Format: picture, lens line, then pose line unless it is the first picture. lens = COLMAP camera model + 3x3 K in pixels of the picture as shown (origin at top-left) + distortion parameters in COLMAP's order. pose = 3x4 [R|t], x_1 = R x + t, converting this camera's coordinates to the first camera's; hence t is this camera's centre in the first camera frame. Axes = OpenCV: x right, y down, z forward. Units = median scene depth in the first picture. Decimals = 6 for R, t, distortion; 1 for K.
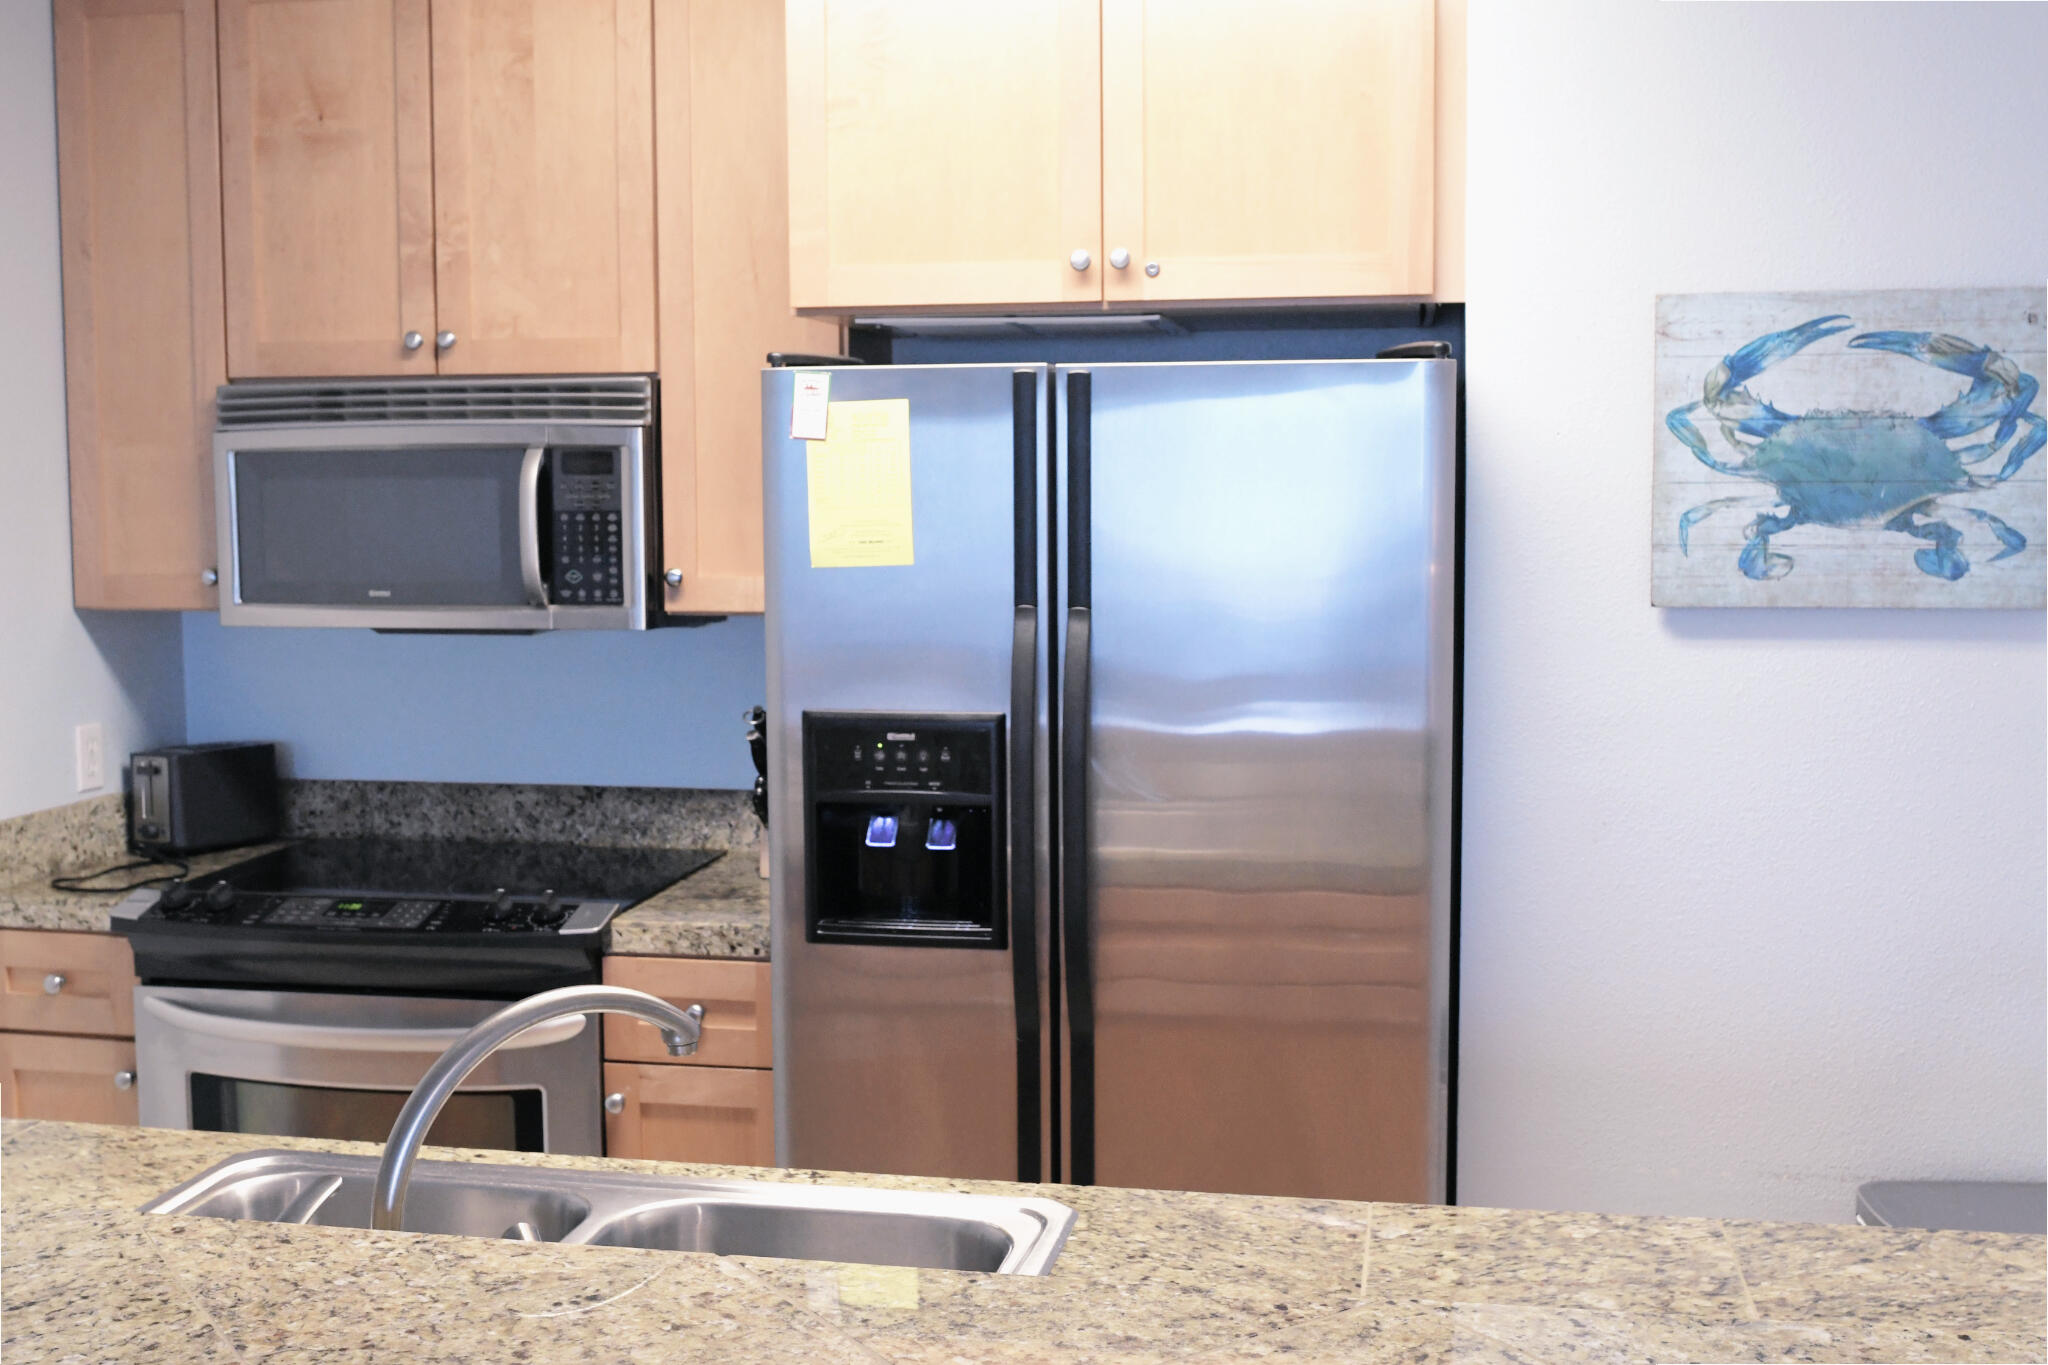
lens RADIAL K [[2161.7, 0, 1024.6], [0, 2161.7, 682.8], [0, 0, 1]] dist [-0.041665, 0.000000]
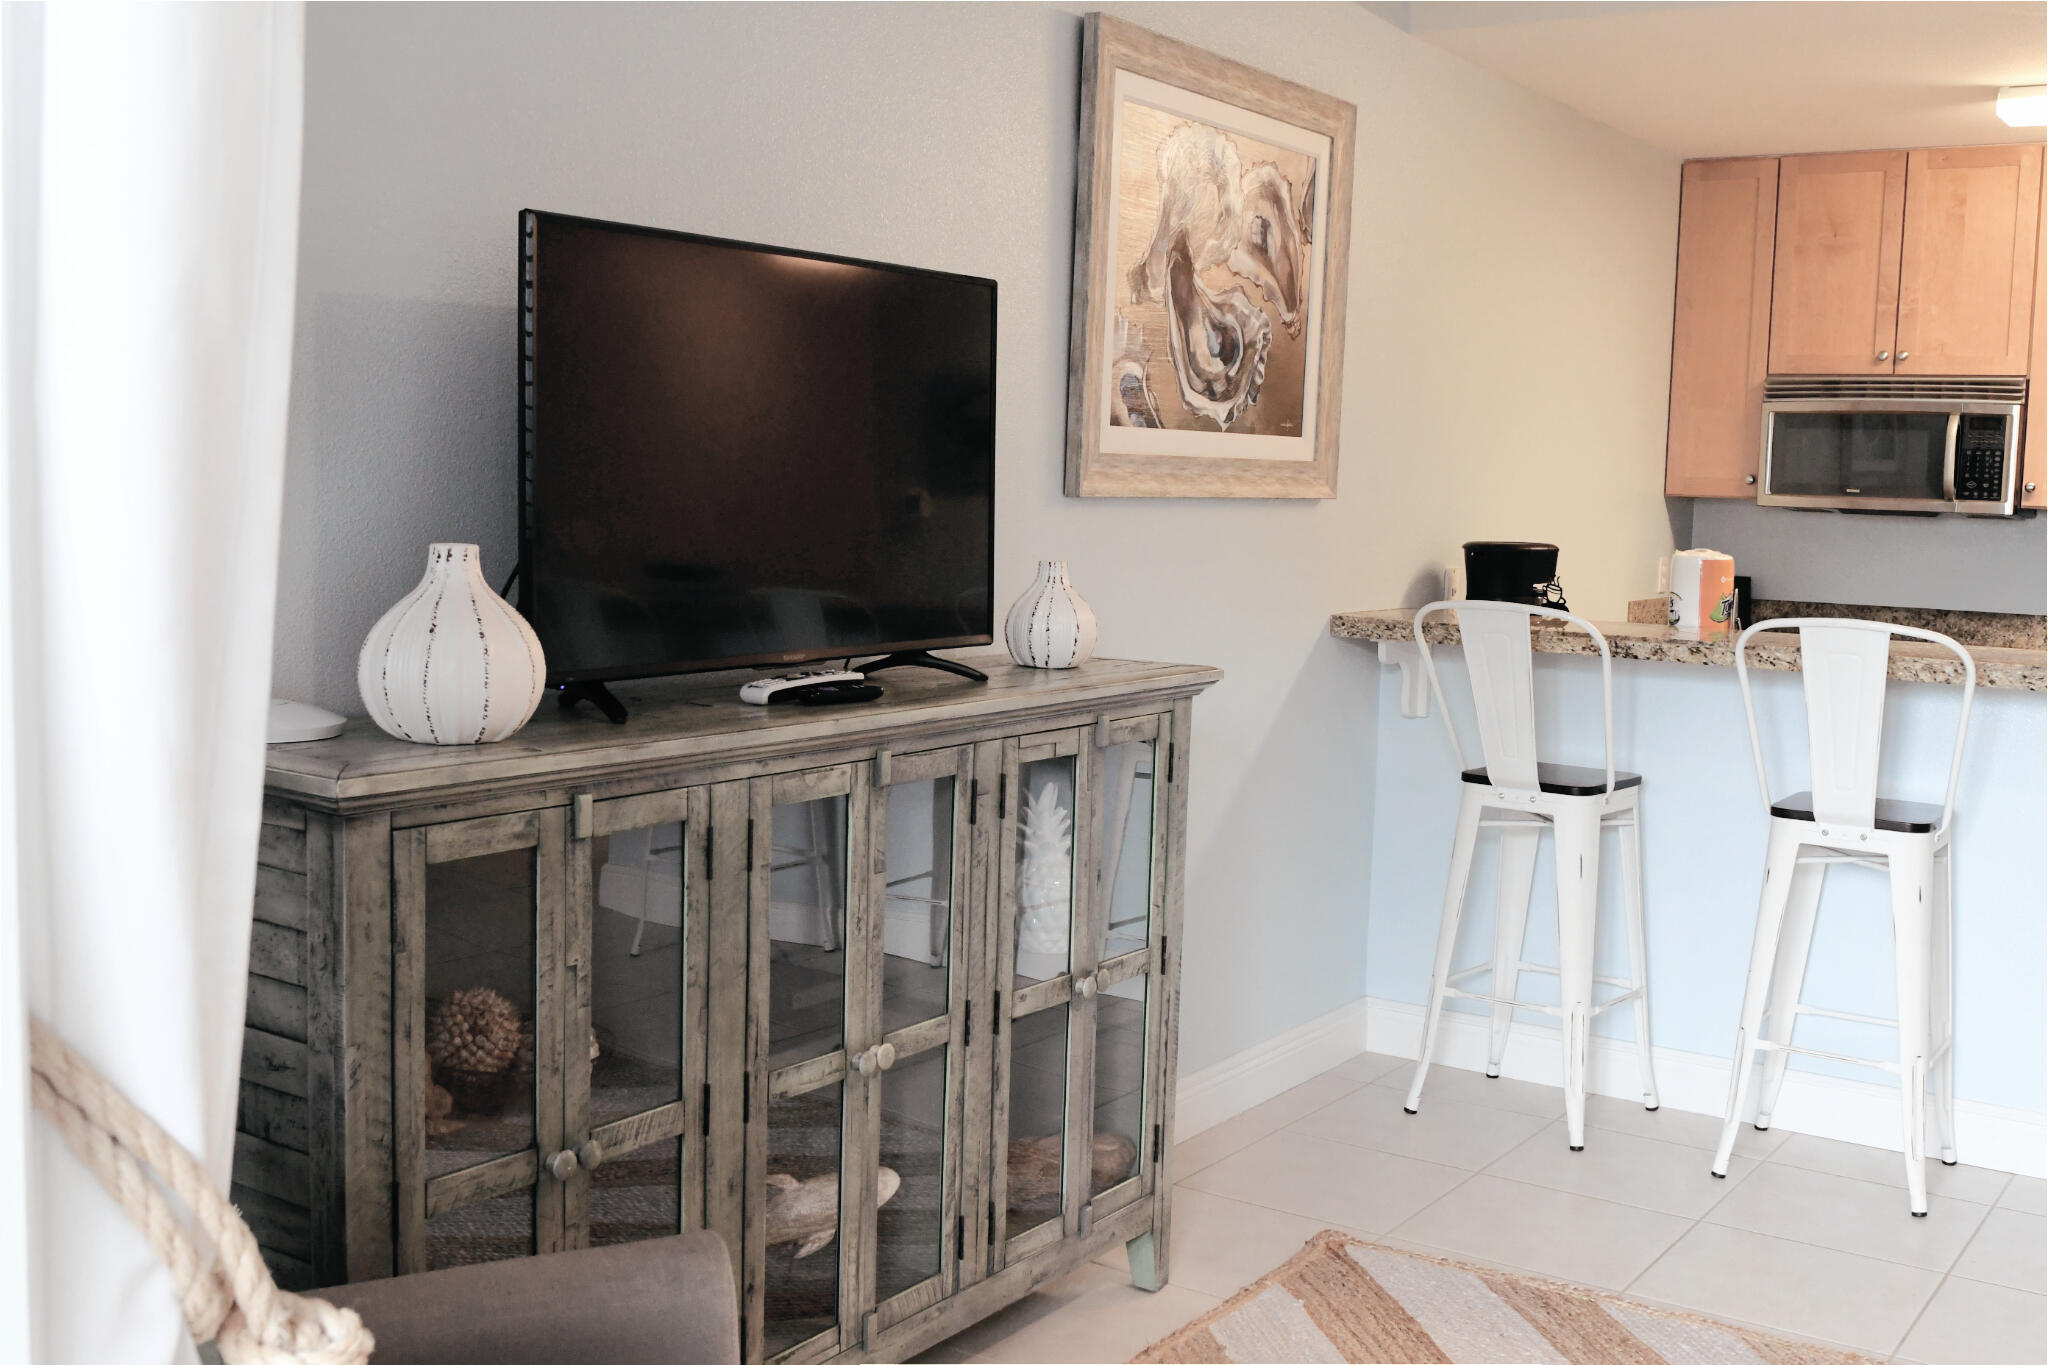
lens RADIAL K [[2161.7, 0, 1021.5], [0, 2161.7, 682.8], [0, 0, 1]] dist [-0.041665, 0.000000]
pose [[0.913041, 0.069861, -0.401840, -0.199478], [-0.067028, 0.997527, 0.021126, 0.135016], [0.402322, 0.007646, 0.915466, -1.003741]]
